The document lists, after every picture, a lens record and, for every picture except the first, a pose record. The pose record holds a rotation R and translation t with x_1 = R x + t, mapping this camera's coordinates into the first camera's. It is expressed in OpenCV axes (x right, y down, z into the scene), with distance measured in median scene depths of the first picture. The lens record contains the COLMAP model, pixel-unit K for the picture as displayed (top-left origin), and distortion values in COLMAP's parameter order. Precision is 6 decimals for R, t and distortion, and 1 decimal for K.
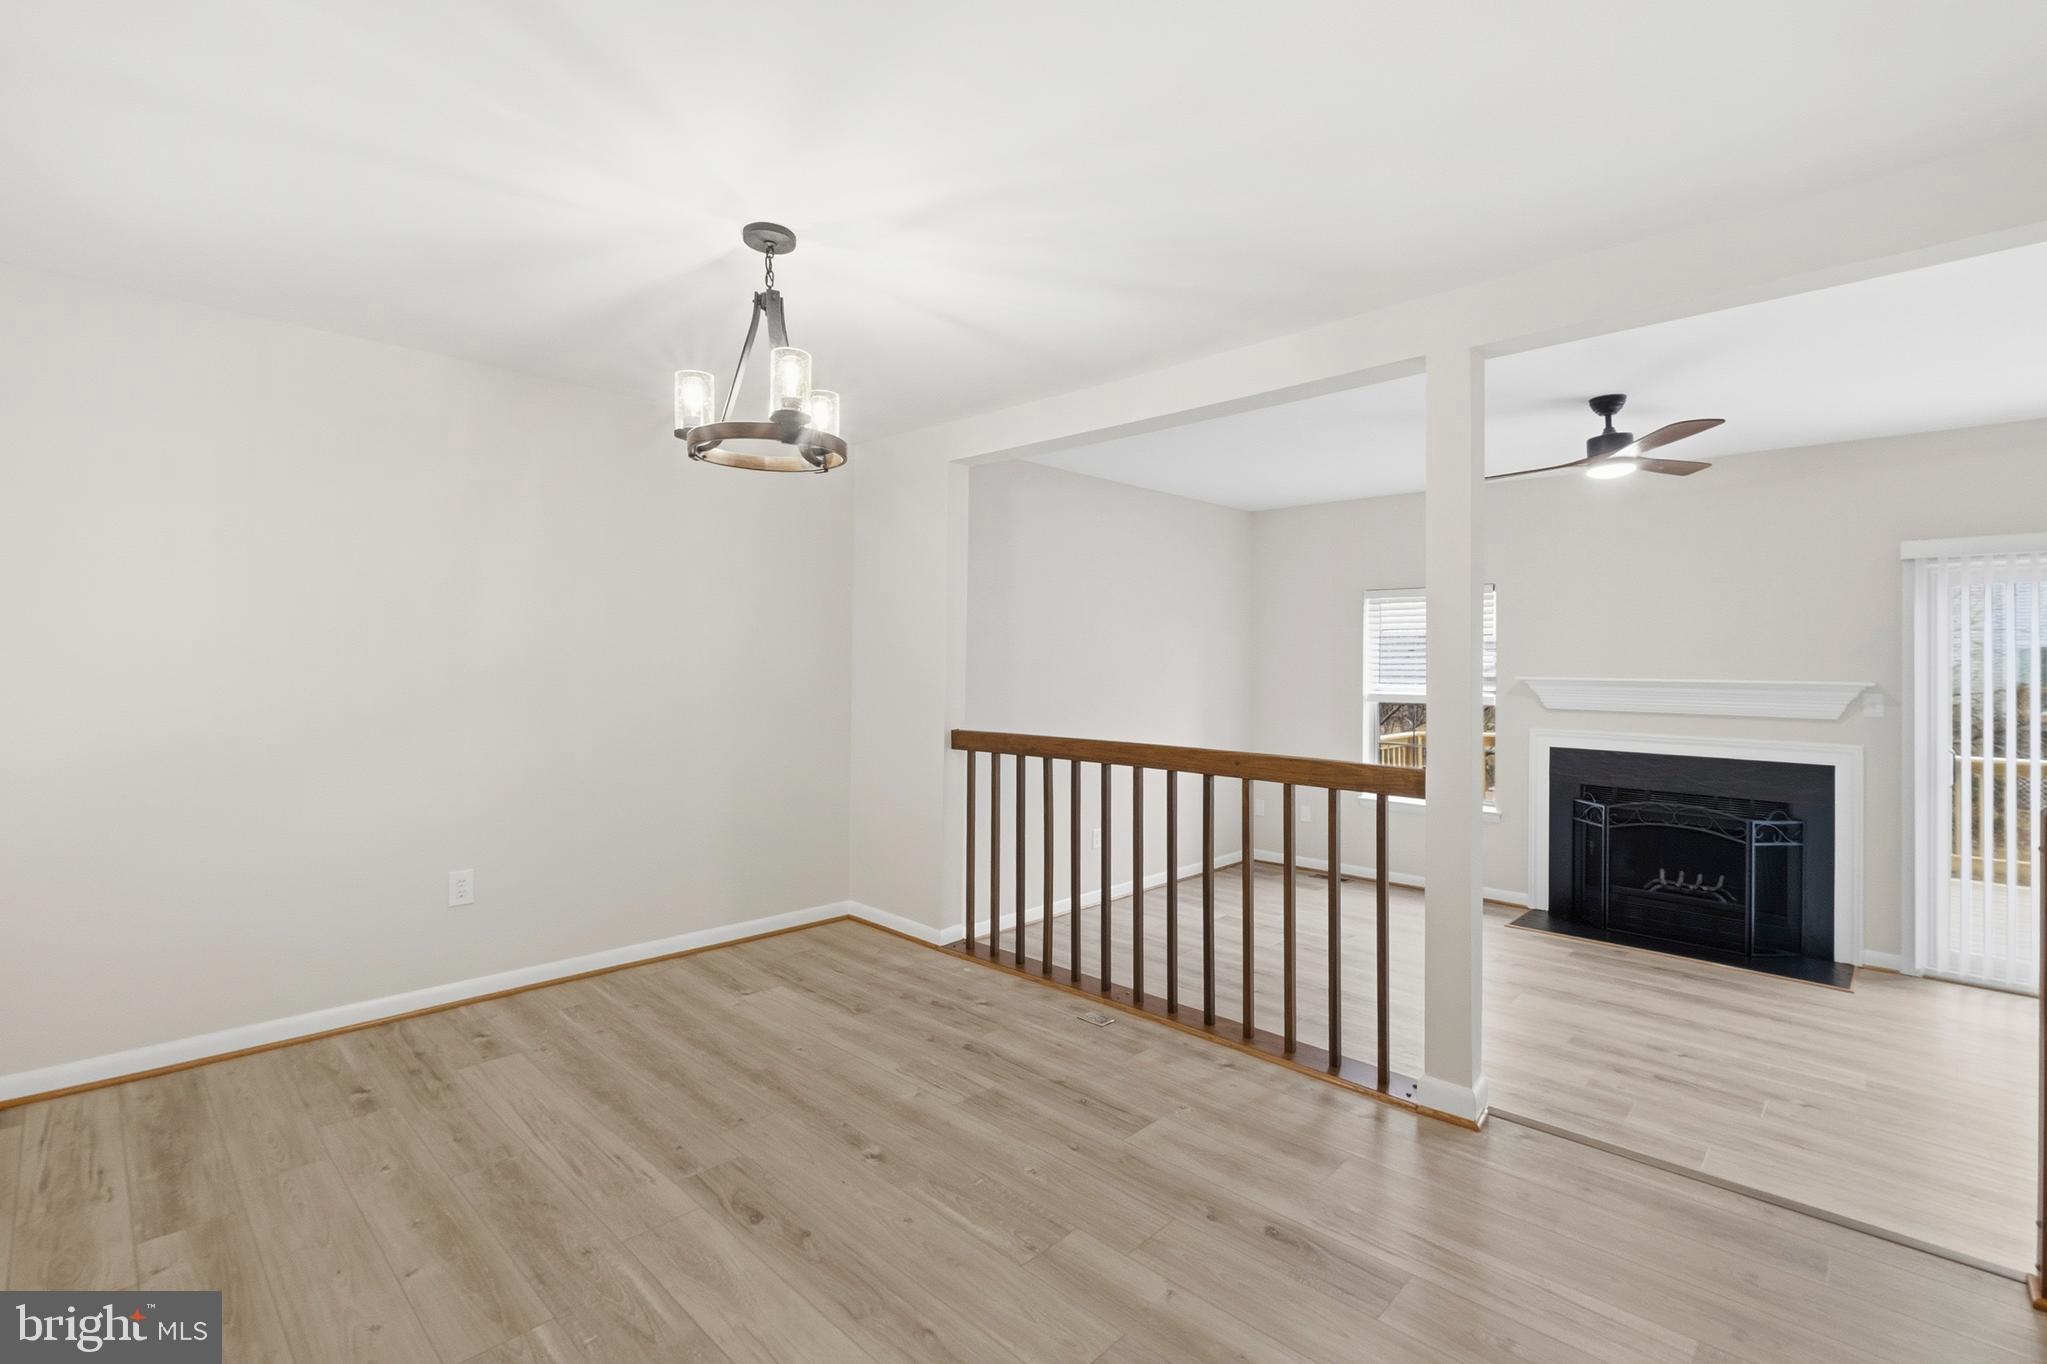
lens RADIAL K [[913.4, 0, 1037.4], [0, 913.4, 653.9], [0, 0, 1]] dist [0.000370, -0.007168]
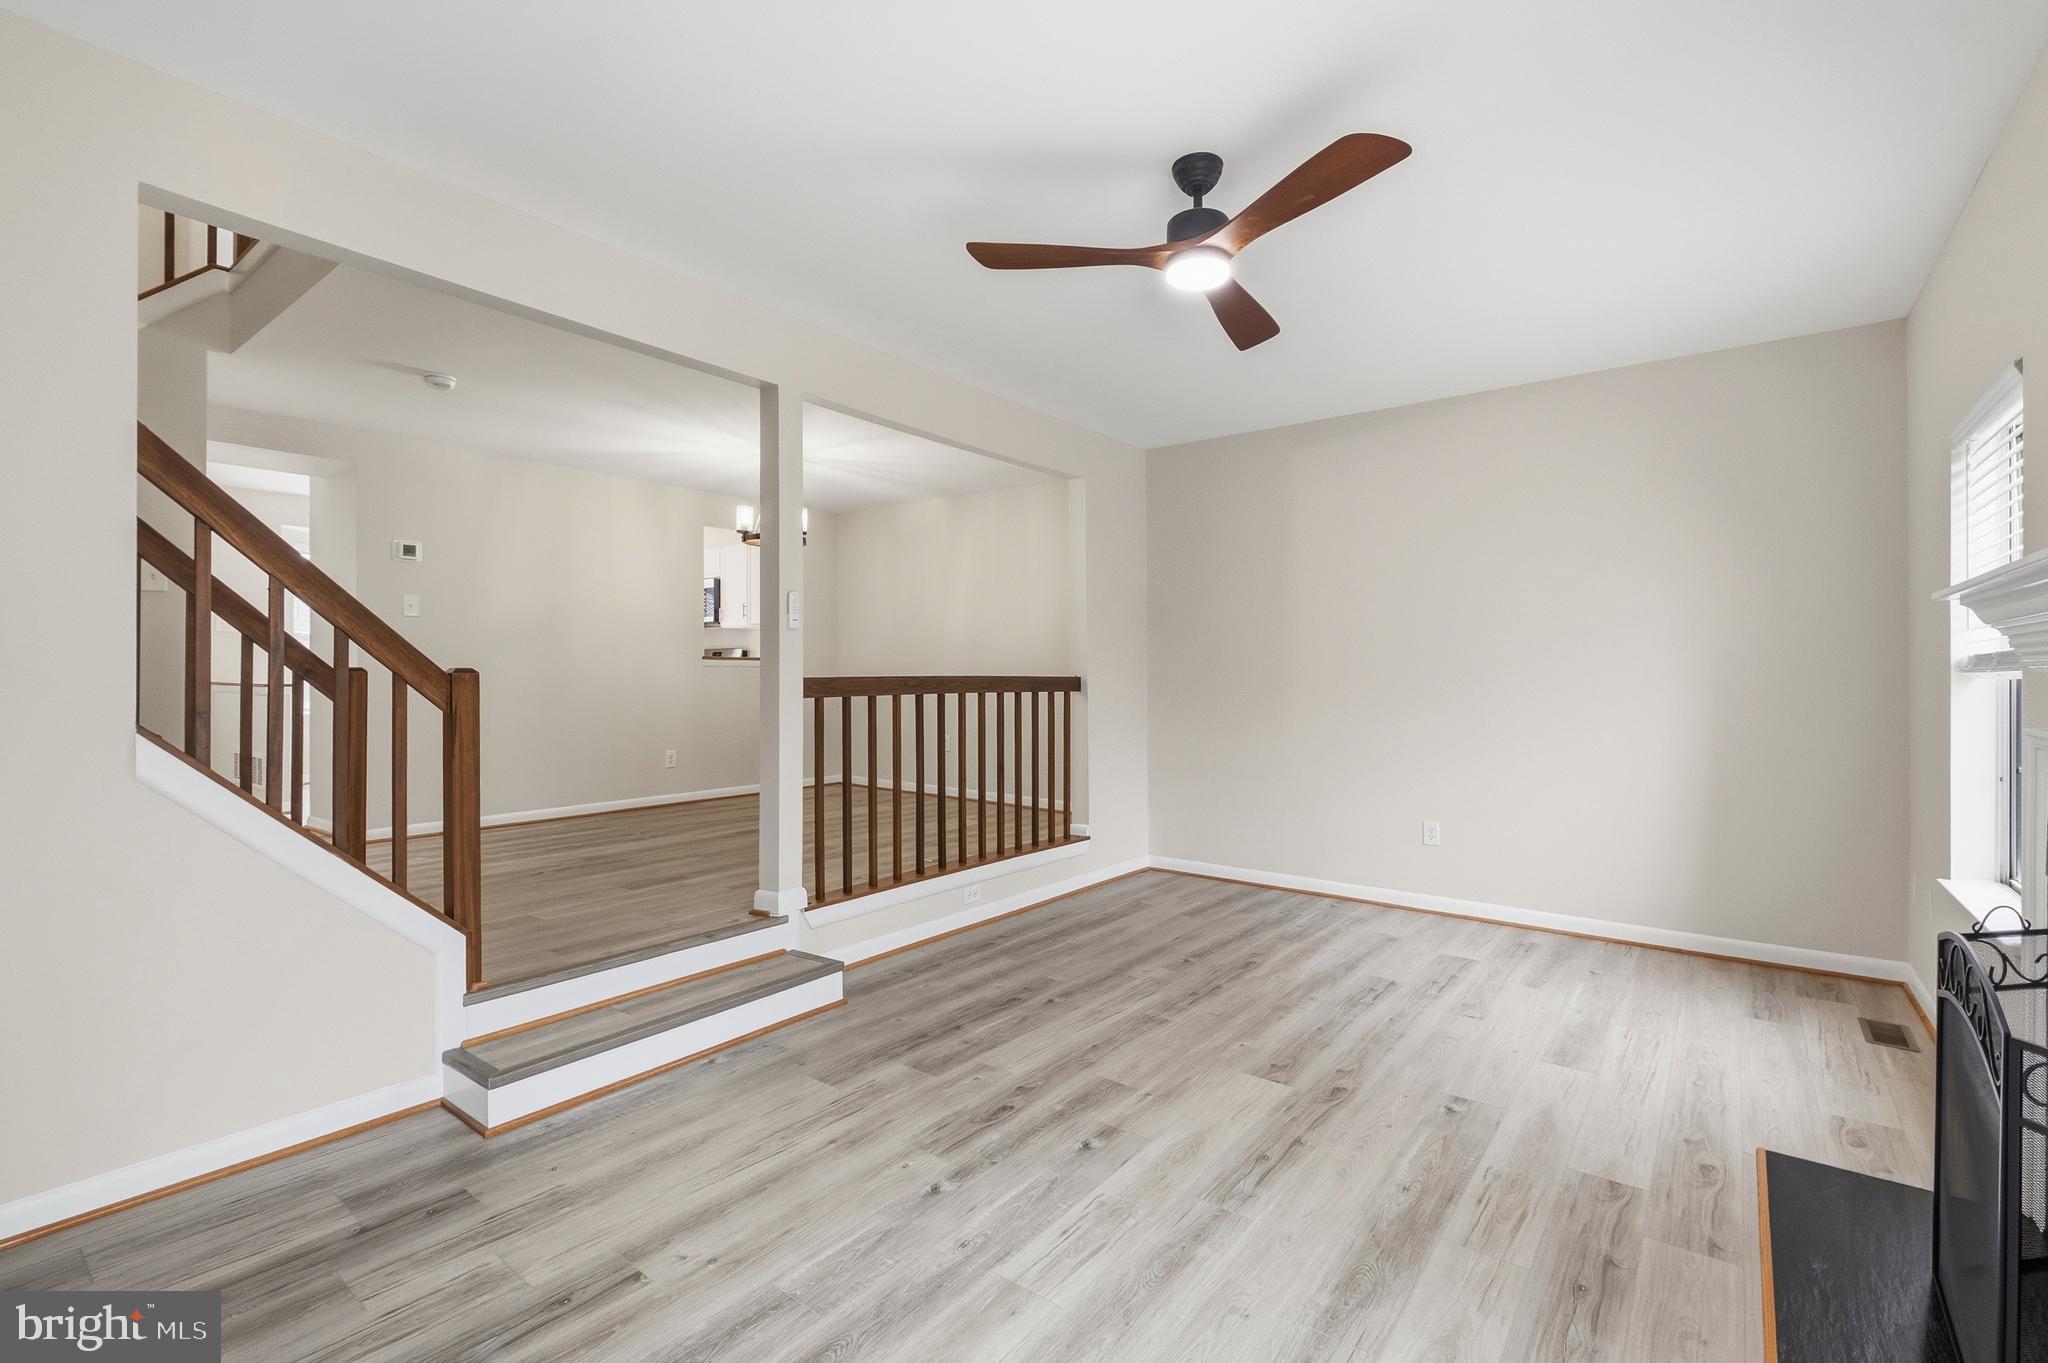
lens RADIAL K [[913.9, 0, 1037.9], [0, 913.9, 653.4], [0, 0, 1]] dist [0.000370, -0.007168]
pose [[0.111644, -0.024529, -0.993445, 1.258290], [0.002141, 0.999699, -0.024442, 0.081589], [0.993746, 0.000602, 0.111663, 0.801911]]
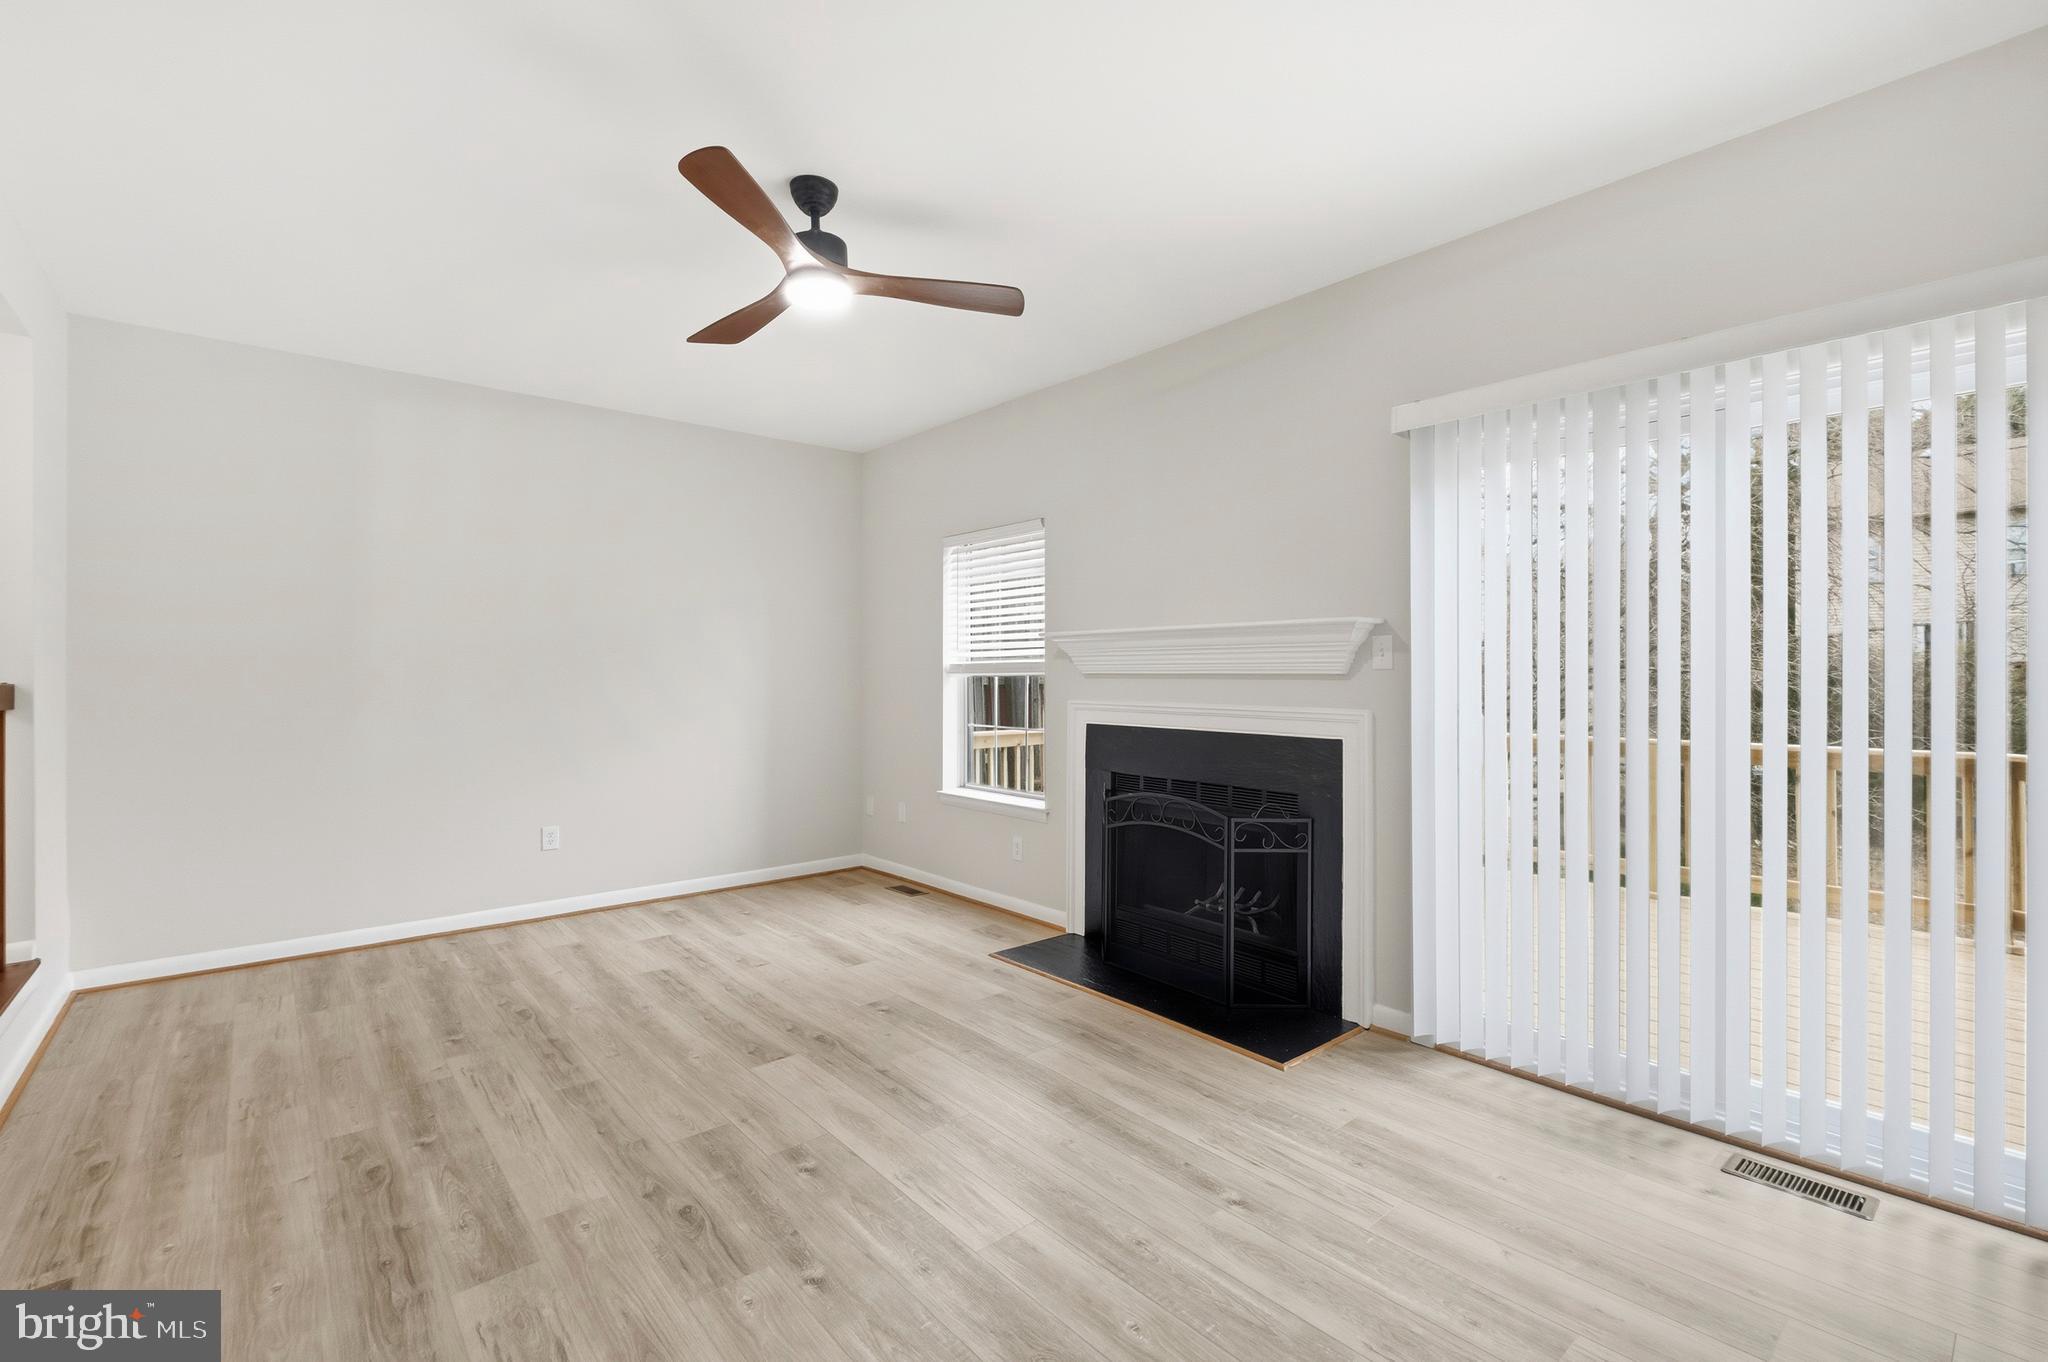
lens RADIAL K [[913.9, 0, 1037.9], [0, 913.9, 652.9], [0, 0, 1]] dist [0.000370, -0.007168]
pose [[0.996666, -0.010971, -0.080844, 0.839654], [0.009780, 0.999838, -0.015103, 0.076687], [0.080996, 0.014262, 0.996612, 0.326185]]
